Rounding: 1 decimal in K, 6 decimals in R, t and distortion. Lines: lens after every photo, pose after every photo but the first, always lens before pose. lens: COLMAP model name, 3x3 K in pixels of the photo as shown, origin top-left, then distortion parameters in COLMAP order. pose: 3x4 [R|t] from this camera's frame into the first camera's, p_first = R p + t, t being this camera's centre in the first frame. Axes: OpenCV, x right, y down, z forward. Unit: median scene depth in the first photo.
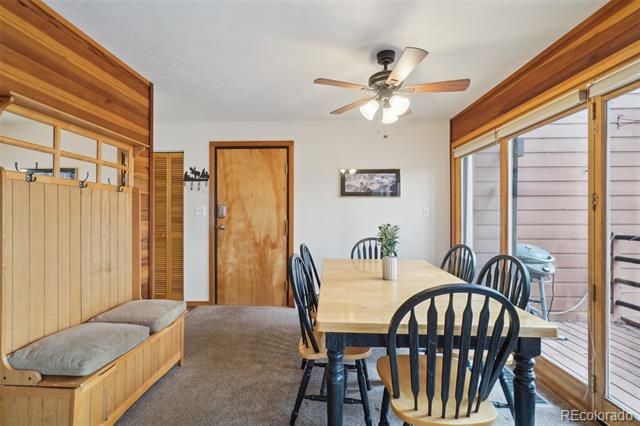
lens RADIAL K [[275.0, 0, 316.9], [0, 275.0, 213.0], [0, 0, 1]] dist [0.001141, 0.000671]
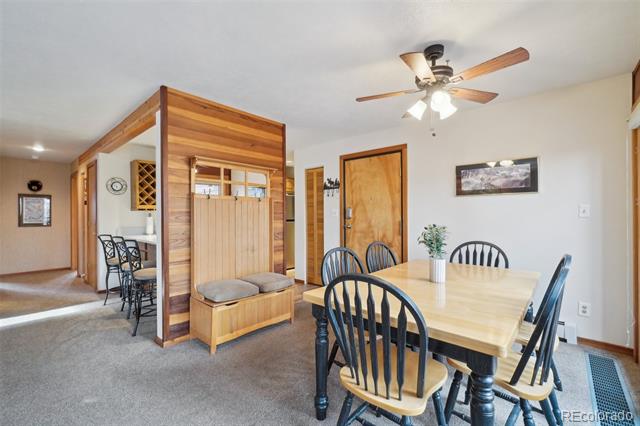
lens RADIAL K [[275.0, 0, 319.5], [0, 275.0, 215.9], [0, 0, 1]] dist [0.001141, 0.000671]
pose [[0.781797, -0.004856, -0.623514, 0.301378], [0.008053, 0.999965, 0.002310, 0.001820], [0.623481, -0.006827, 0.781809, -0.005880]]
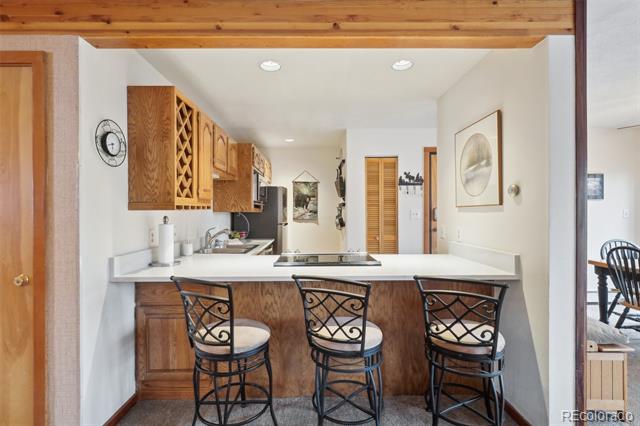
lens RADIAL K [[304.7, 0, 319.1], [0, 304.7, 212.7], [0, 0, 1]] dist [-0.001613, -0.000127]
pose [[0.998754, -0.006897, 0.049426, -0.862613], [0.006712, 0.999970, 0.003924, -0.020283], [-0.049452, -0.003588, 0.998770, -0.130030]]
